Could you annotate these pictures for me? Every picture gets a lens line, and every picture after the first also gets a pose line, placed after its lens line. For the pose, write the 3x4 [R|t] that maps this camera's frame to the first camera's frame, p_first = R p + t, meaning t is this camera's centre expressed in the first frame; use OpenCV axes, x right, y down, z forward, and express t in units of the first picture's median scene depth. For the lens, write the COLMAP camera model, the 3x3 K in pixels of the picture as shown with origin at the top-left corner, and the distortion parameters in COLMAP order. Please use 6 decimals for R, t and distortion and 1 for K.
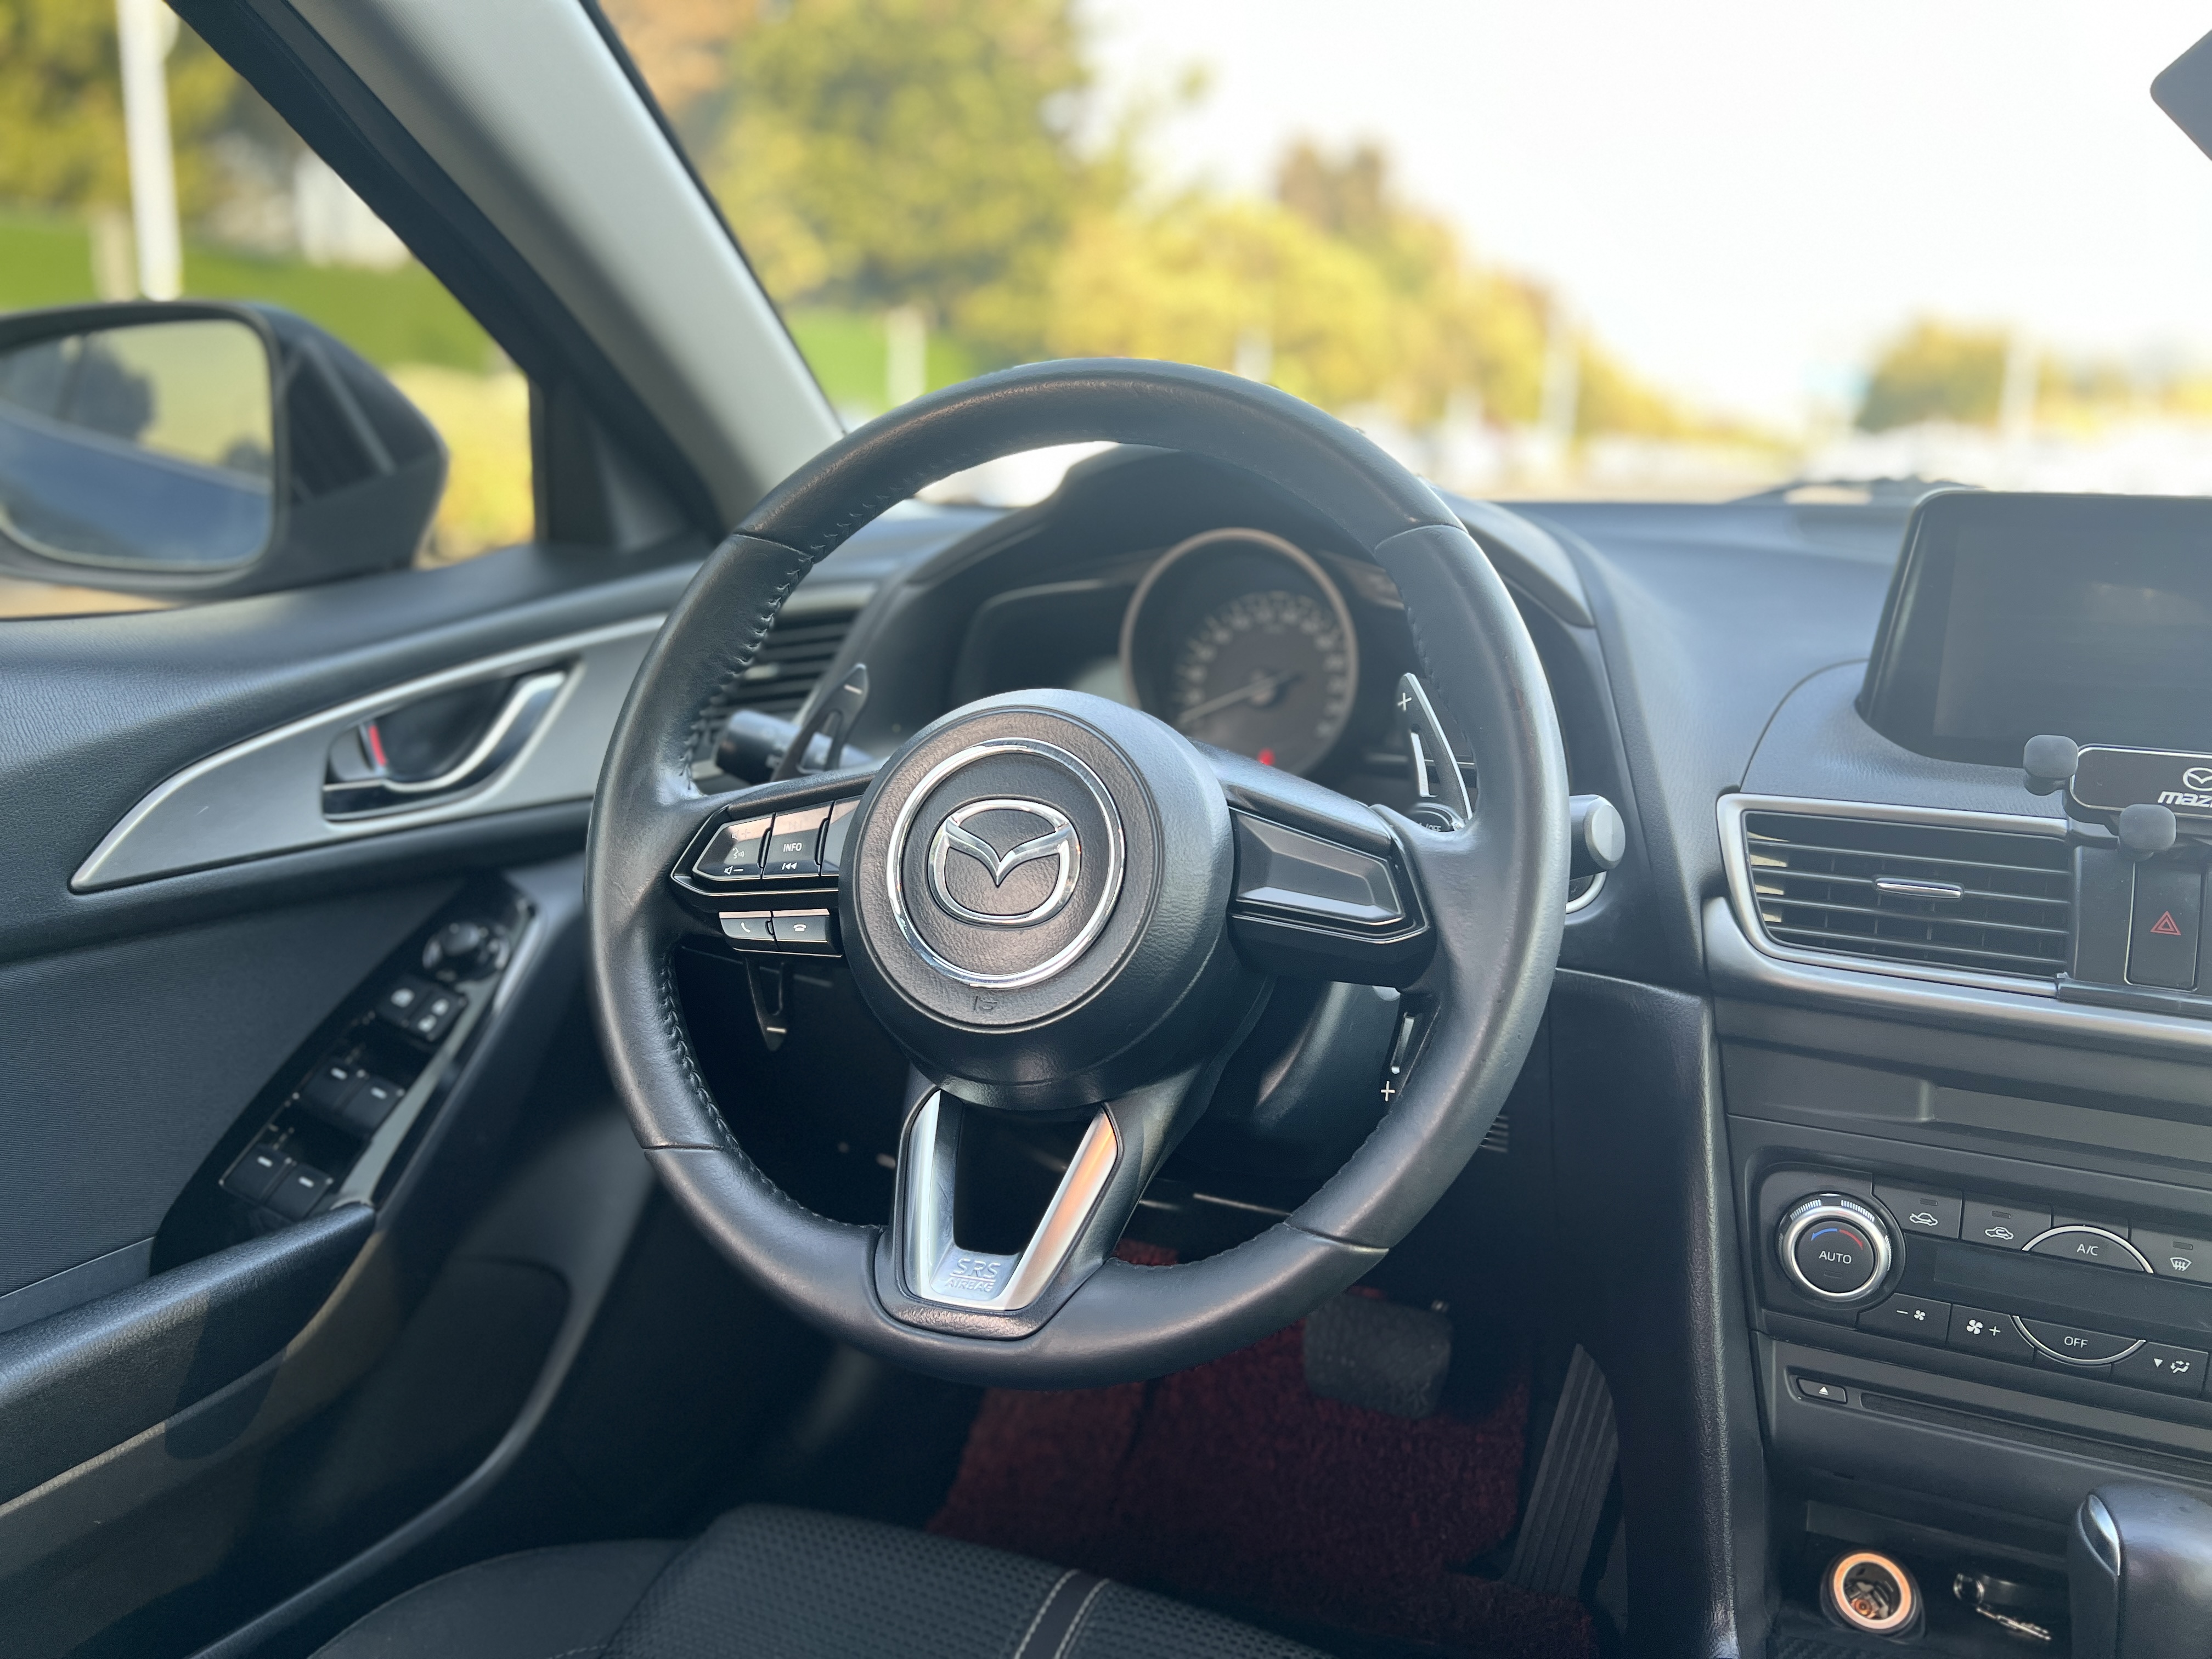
lens RADIAL K [[1699.9, 0, 1116.1], [0, 1699.9, 840.4], [0, 0, 1]] dist [0.059517, -0.065865]
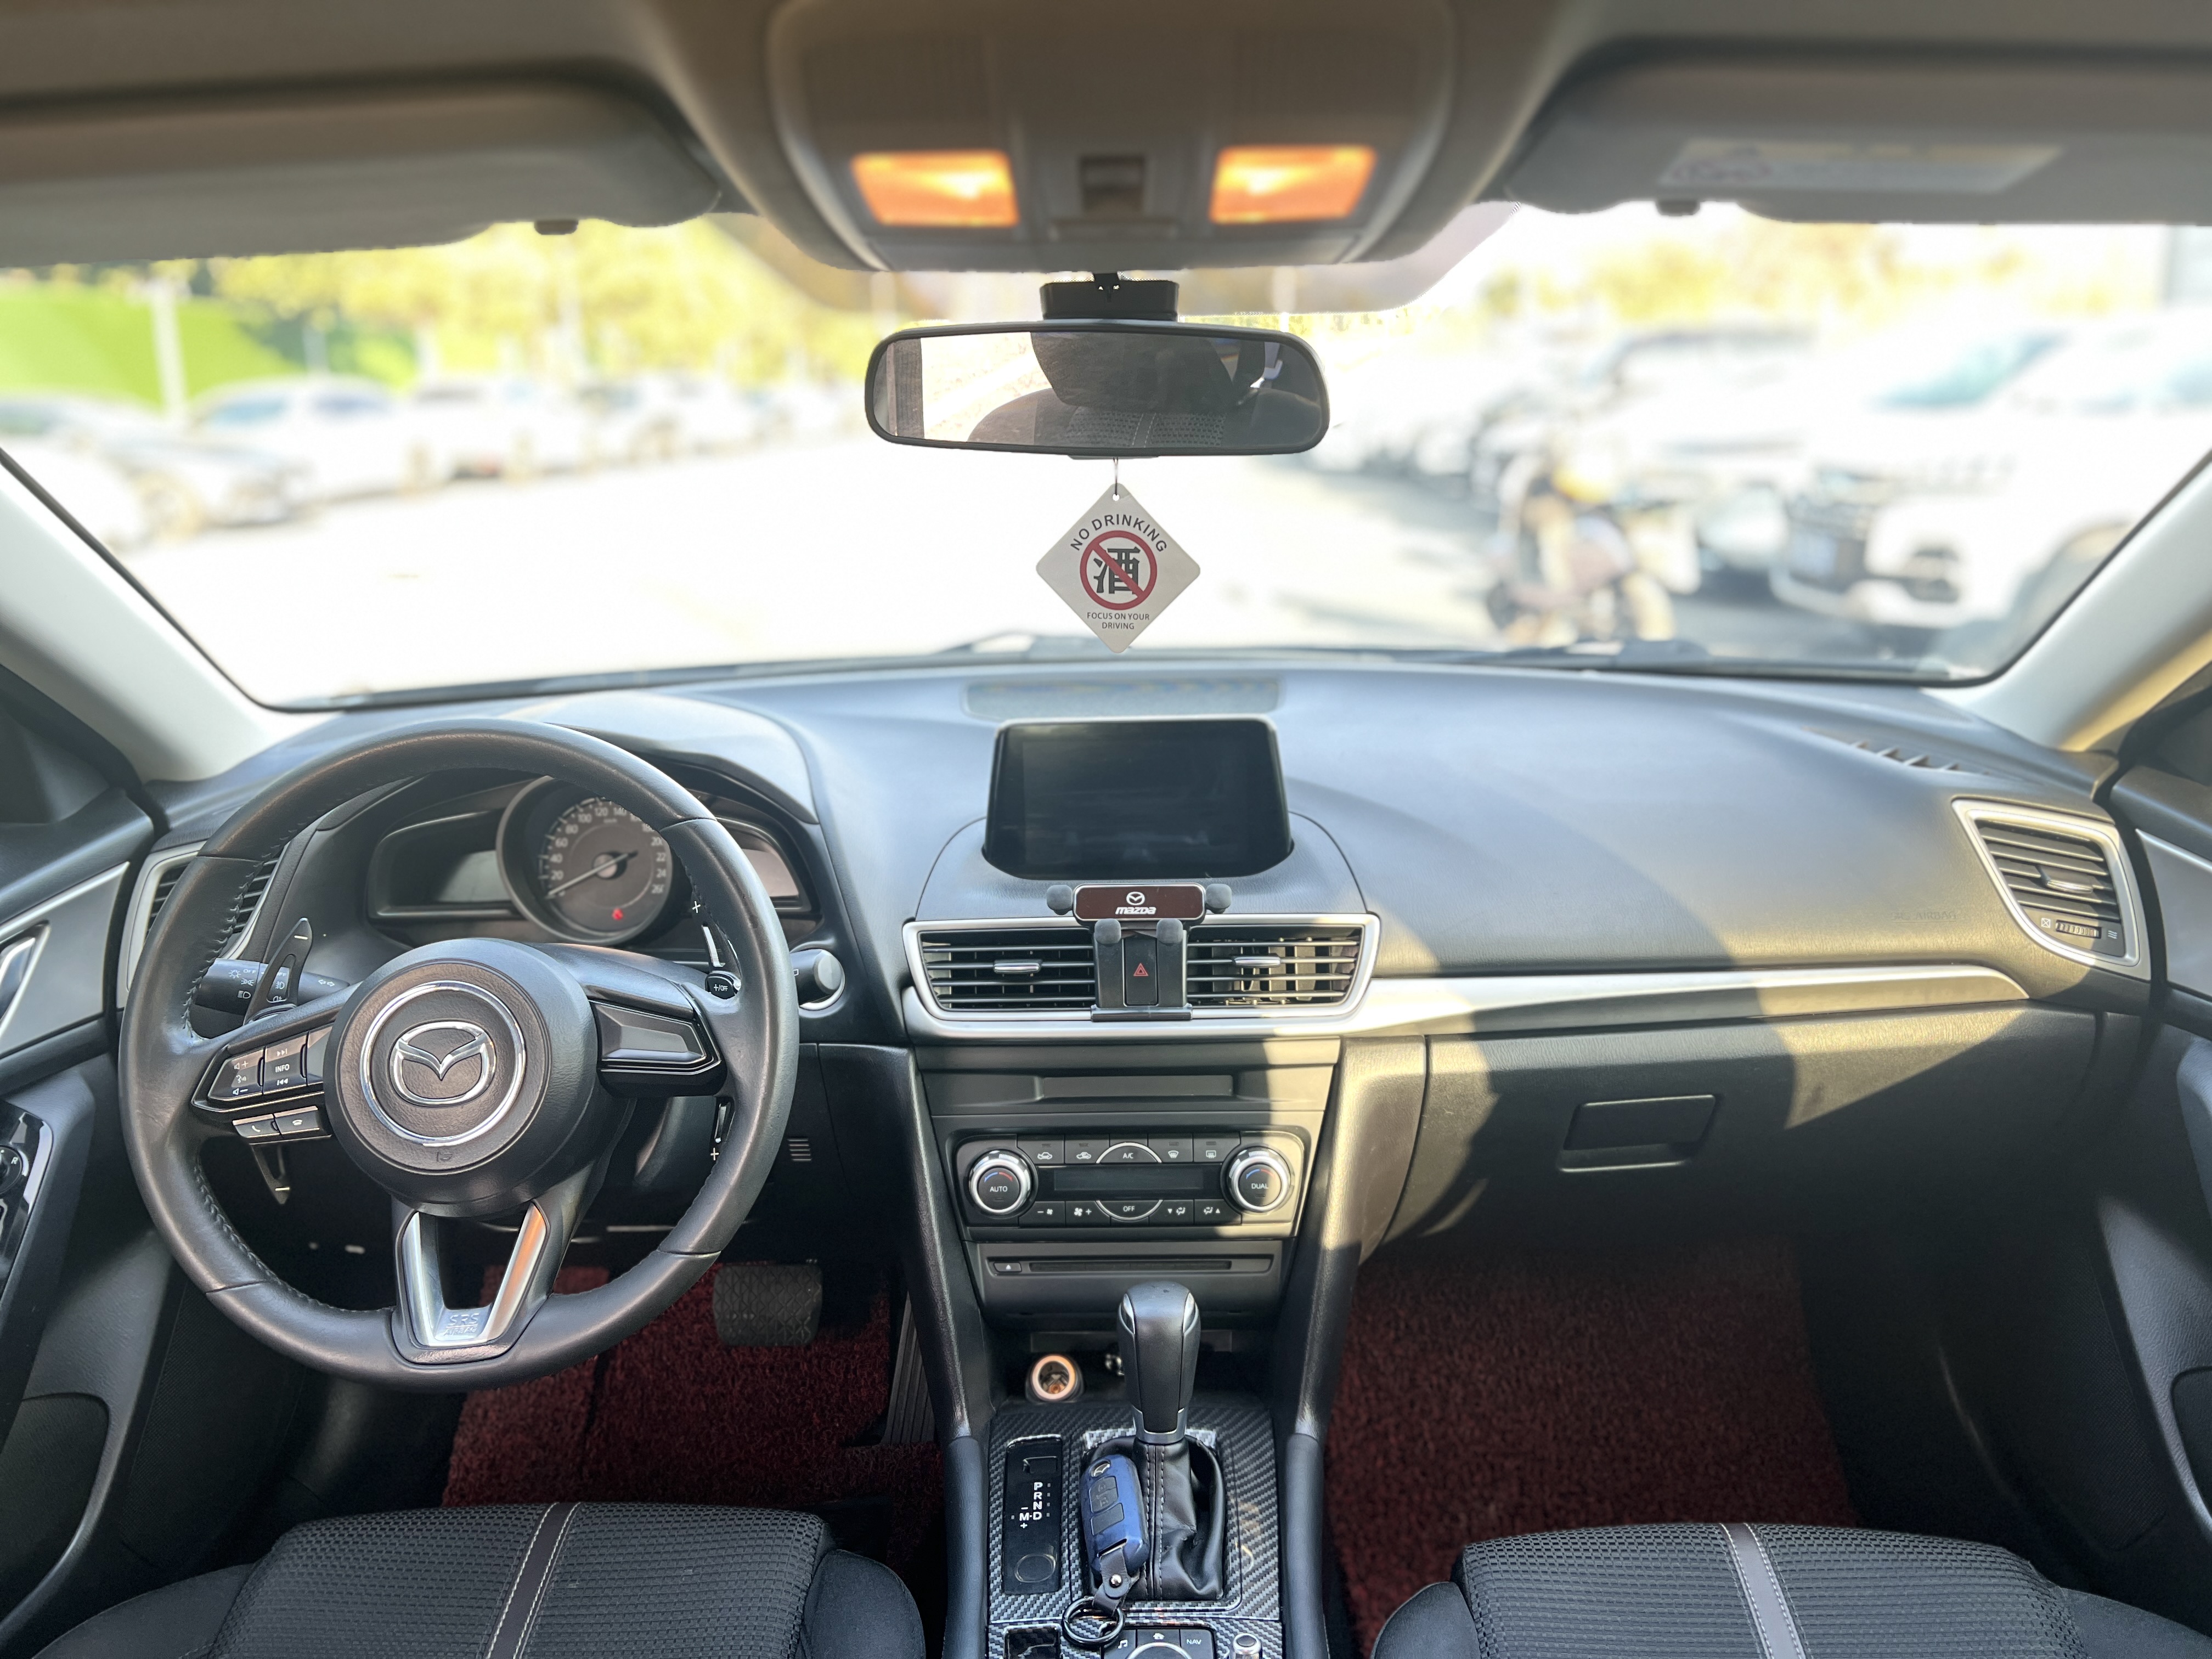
lens RADIAL K [[1699.9, 0, 1110.4], [0, 1699.9, 829.4], [0, 0, 1]] dist [0.059517, -0.065865]
pose [[0.932097, -0.137786, 0.334978, 0.006274], [0.128513, 0.990456, 0.049807, -0.179625], [-0.338644, -0.003376, 0.940909, -0.622099]]
